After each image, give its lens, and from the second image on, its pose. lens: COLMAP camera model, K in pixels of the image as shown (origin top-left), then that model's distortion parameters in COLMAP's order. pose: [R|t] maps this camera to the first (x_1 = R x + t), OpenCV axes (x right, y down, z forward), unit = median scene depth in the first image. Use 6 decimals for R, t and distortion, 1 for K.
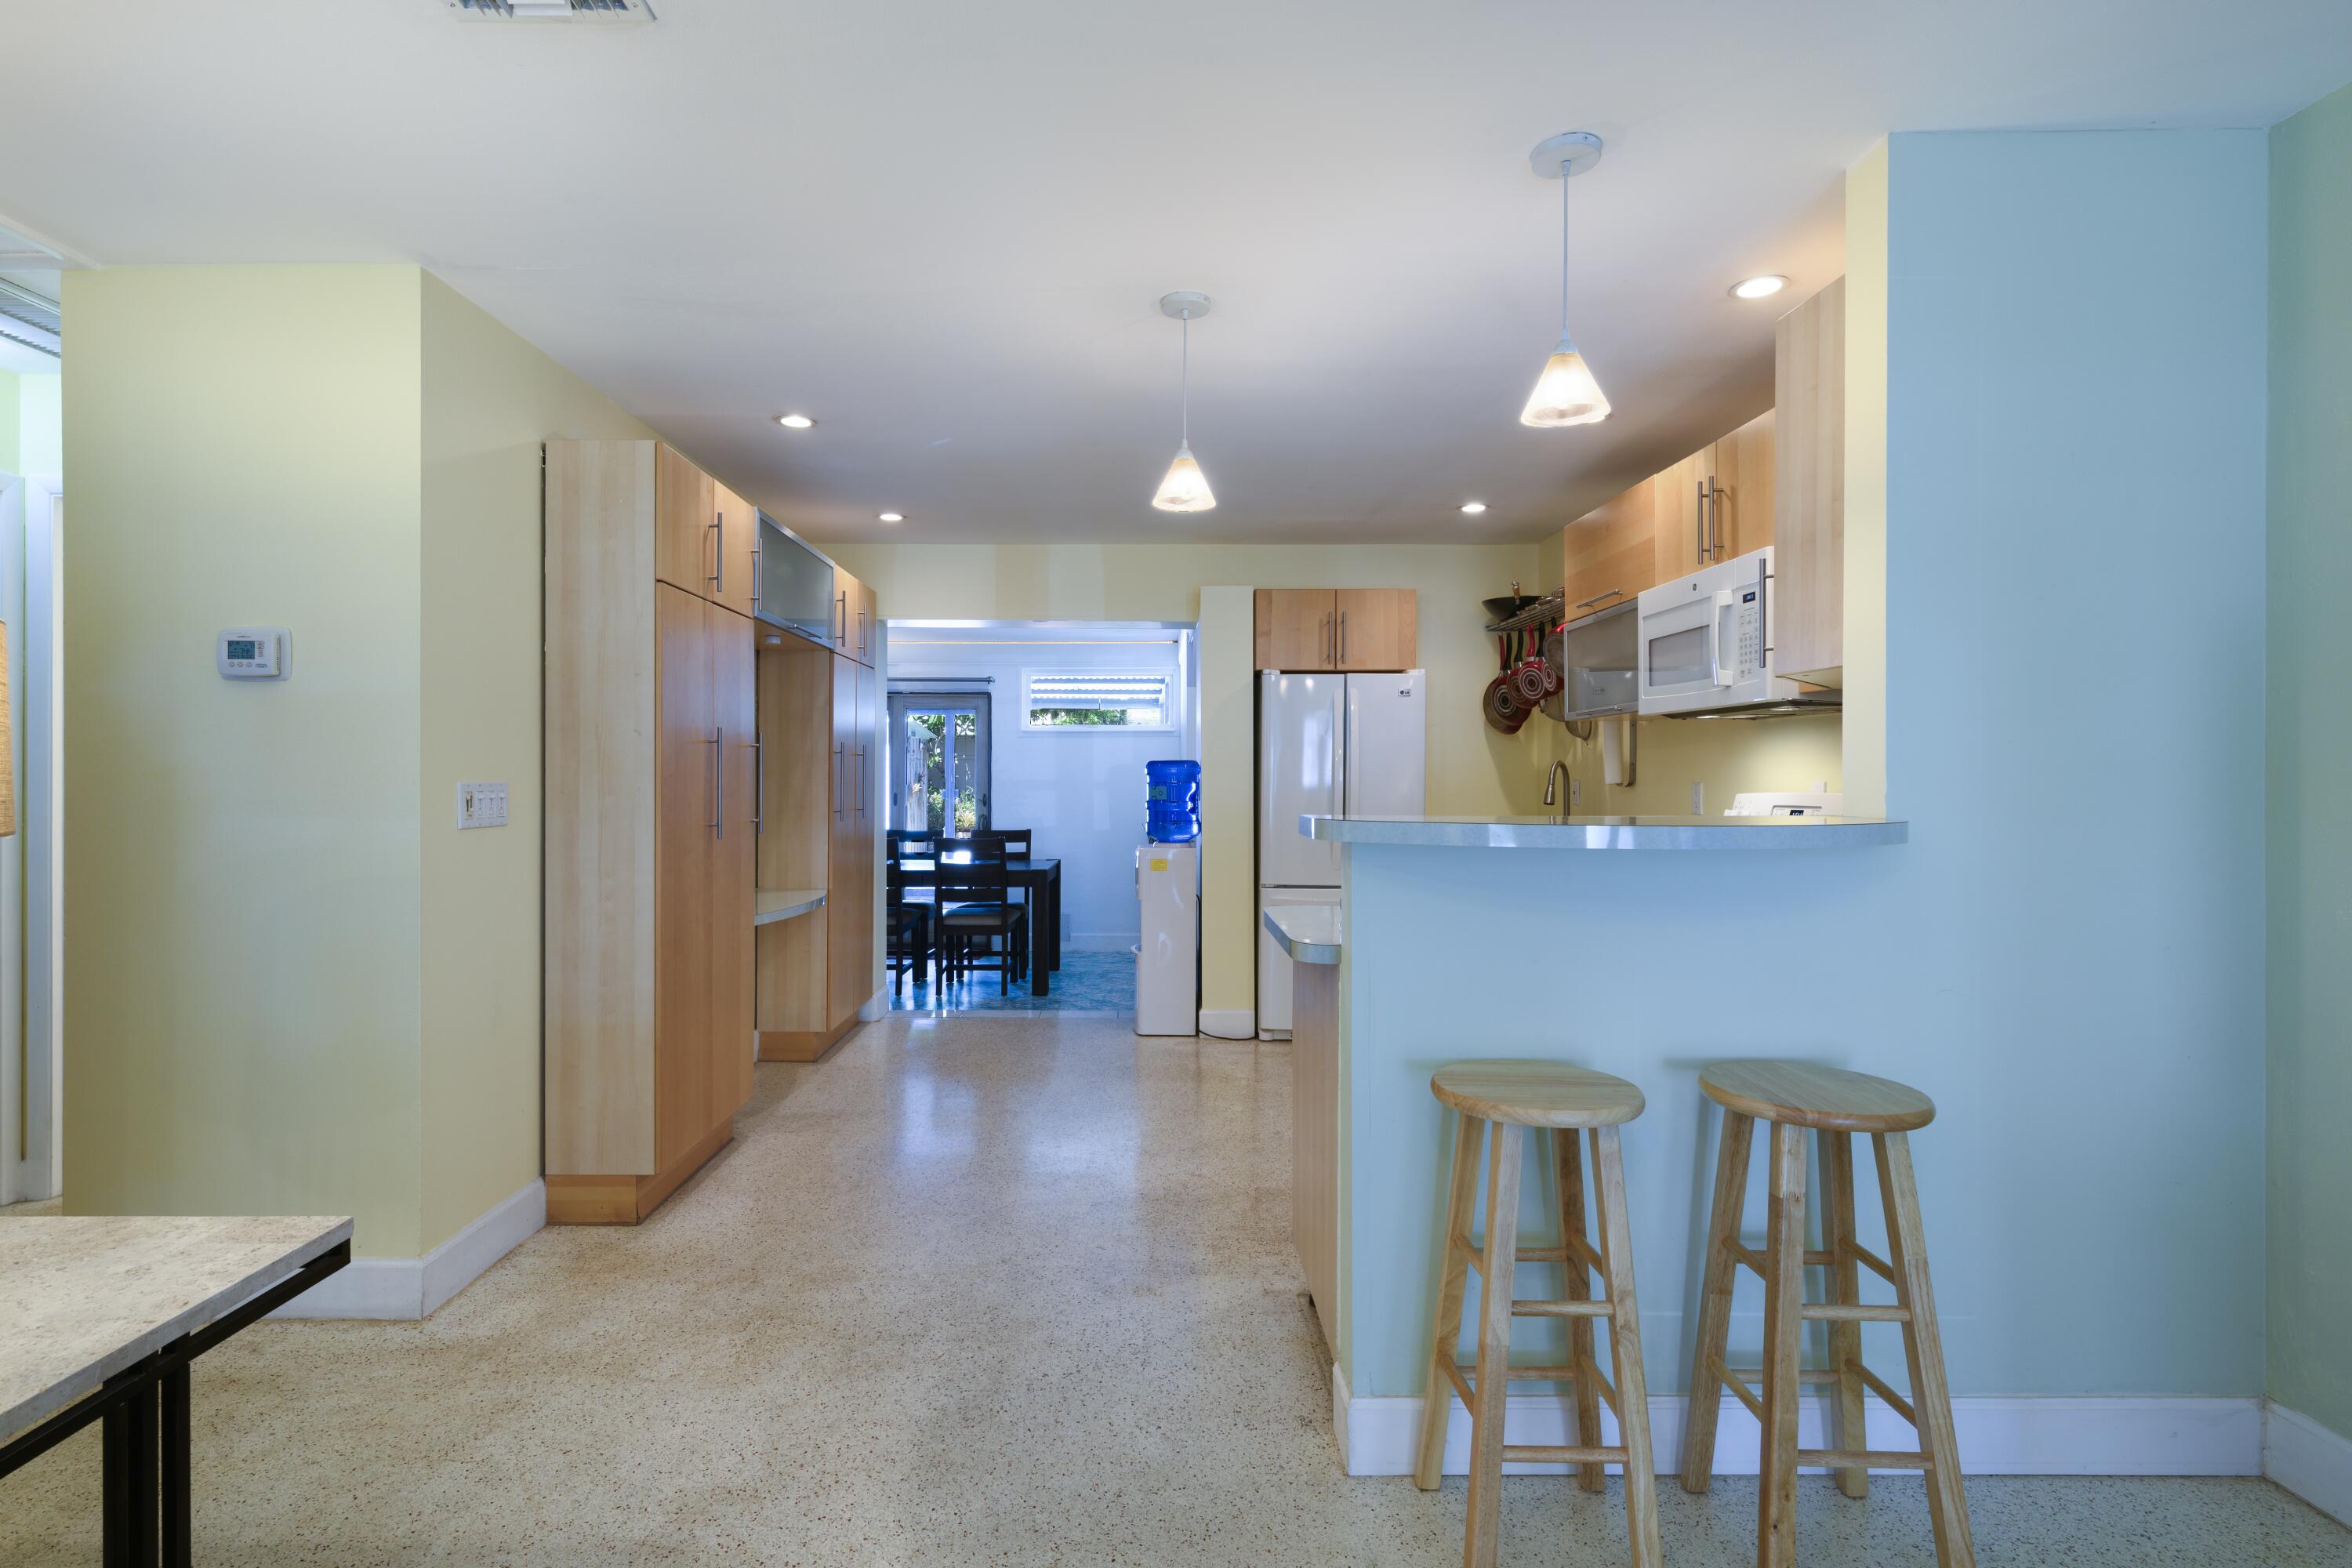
lens RADIAL K [[1200.6, 0, 1176.0], [0, 1200.6, 784.0], [0, 0, 1]] dist [-0.001072, -0.000050]
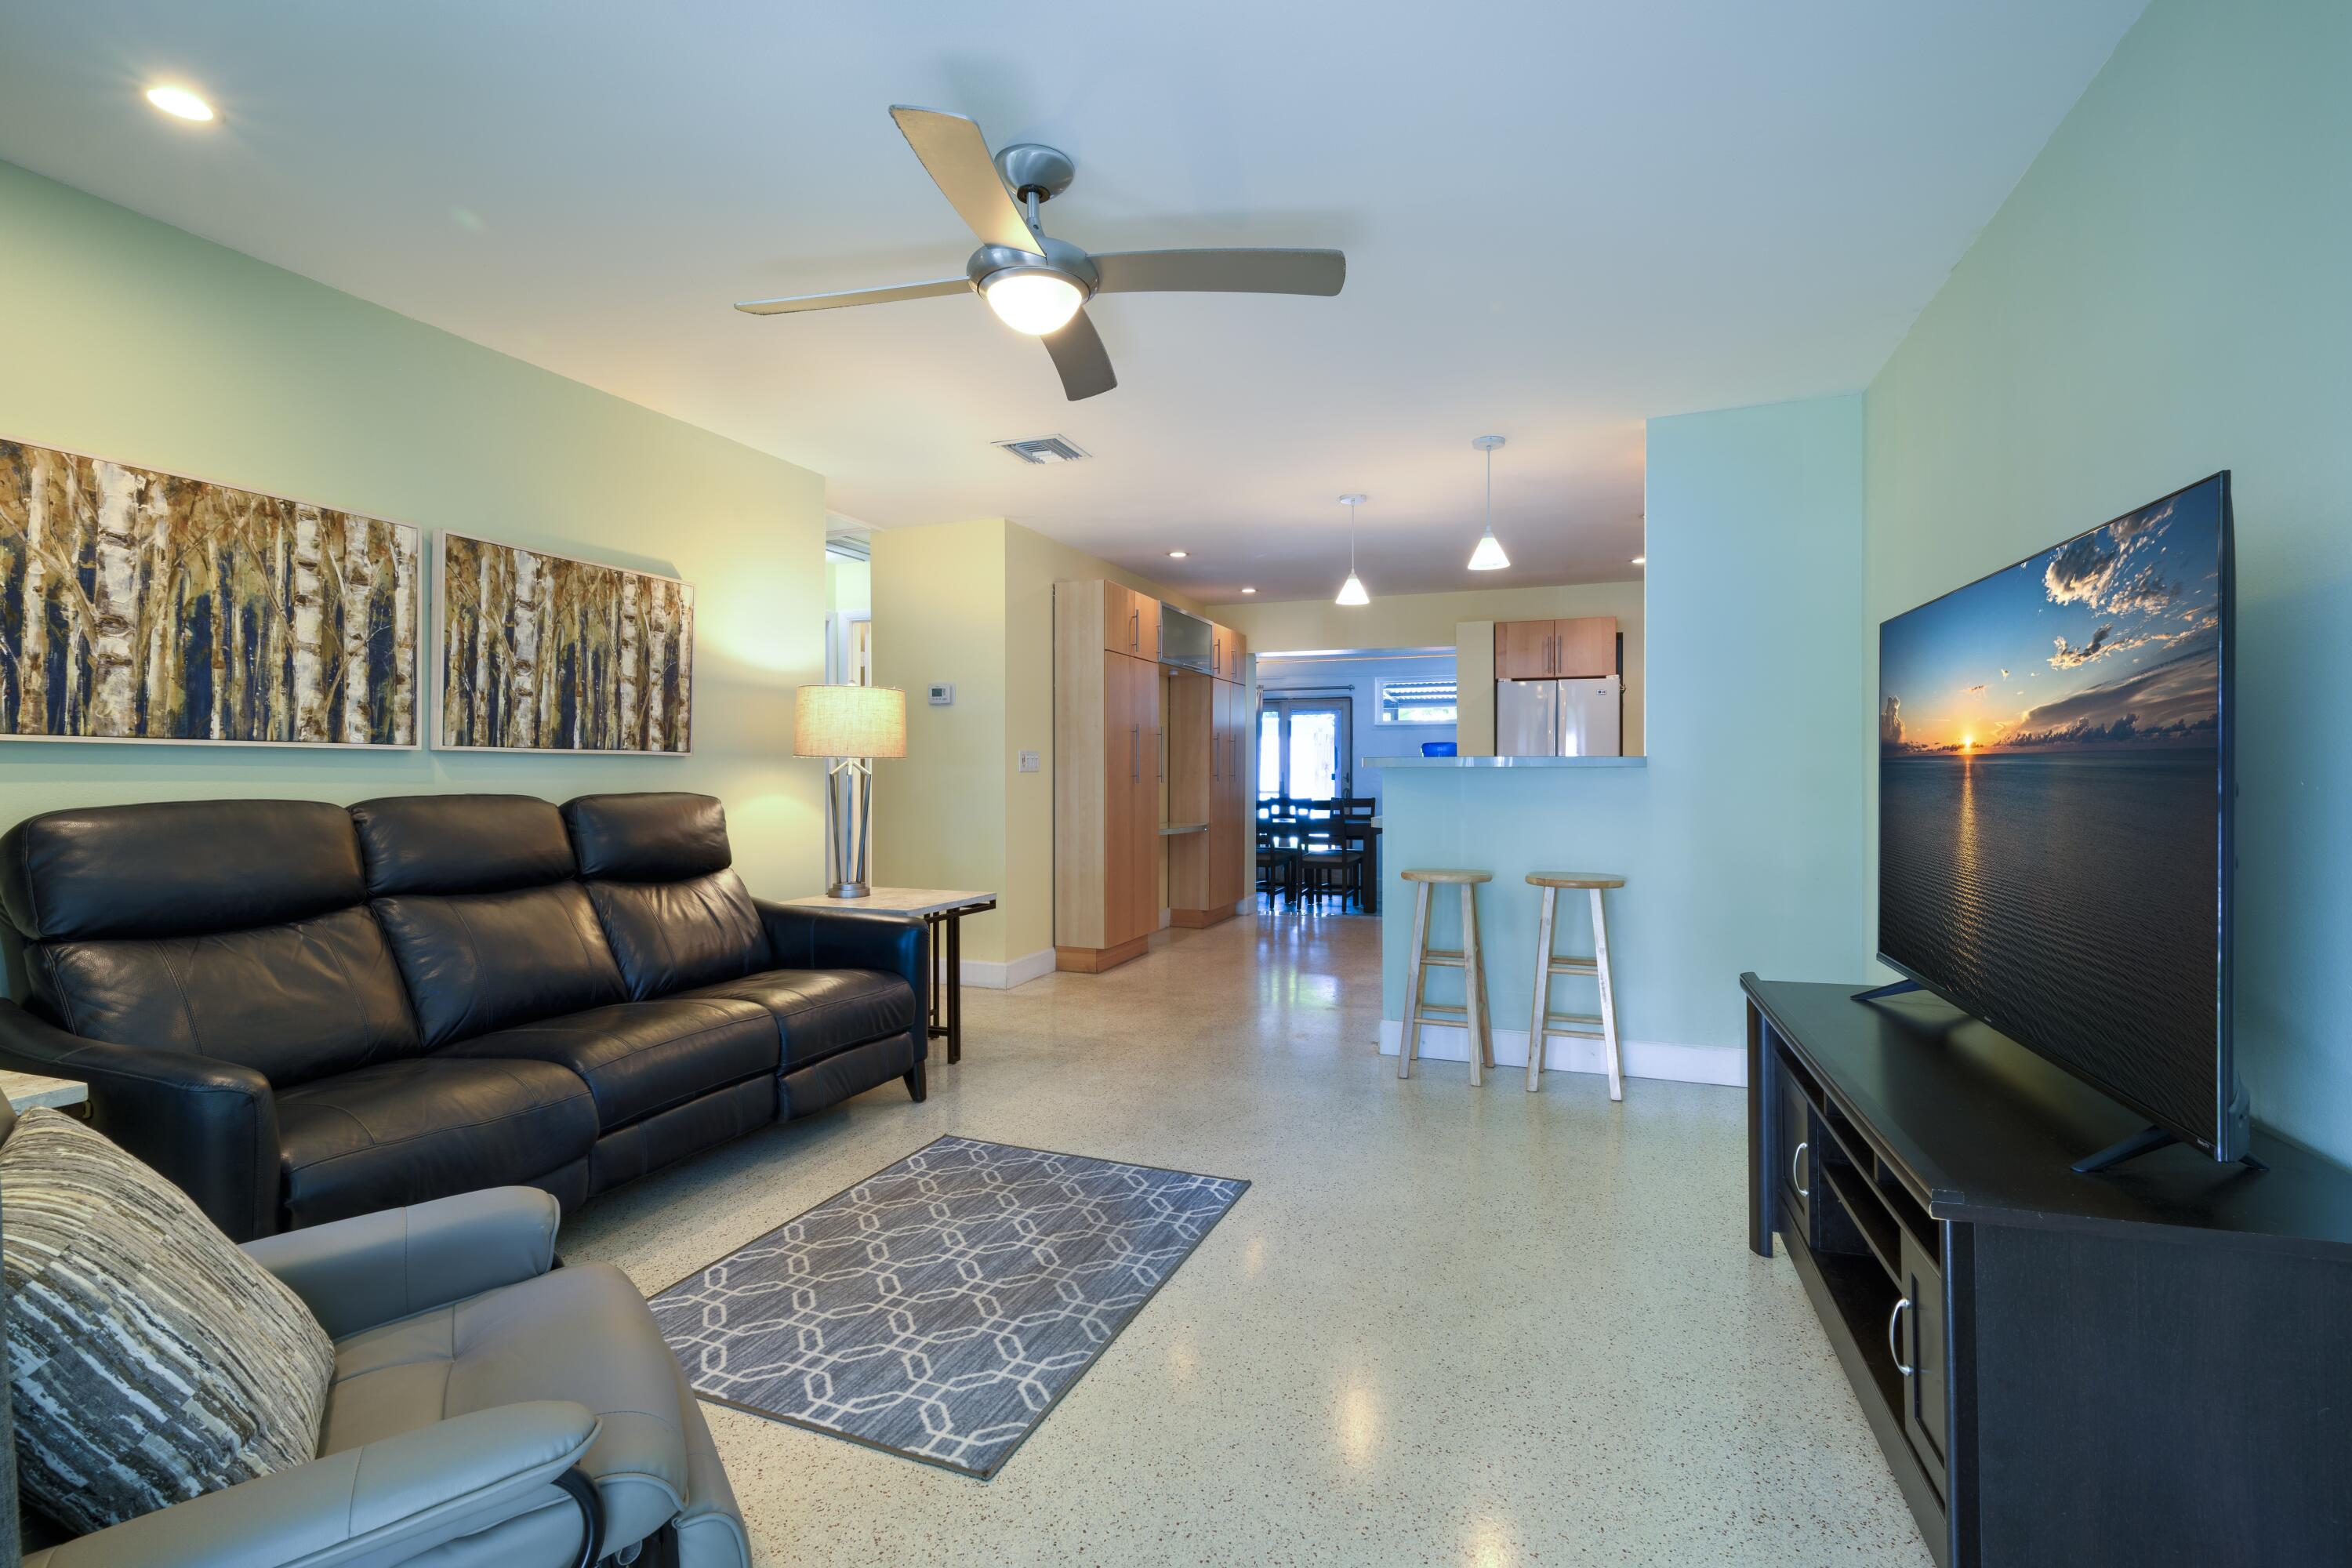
lens RADIAL K [[988.3, 0, 1176.0], [0, 988.3, 784.0], [0, 0, 1]] dist [-0.000966, -0.000049]
pose [[0.935946, 0.004969, -0.352108, 0.212779], [-0.000303, 0.999911, 0.013304, 0.025583], [0.352143, -0.012345, 0.935865, -0.411385]]
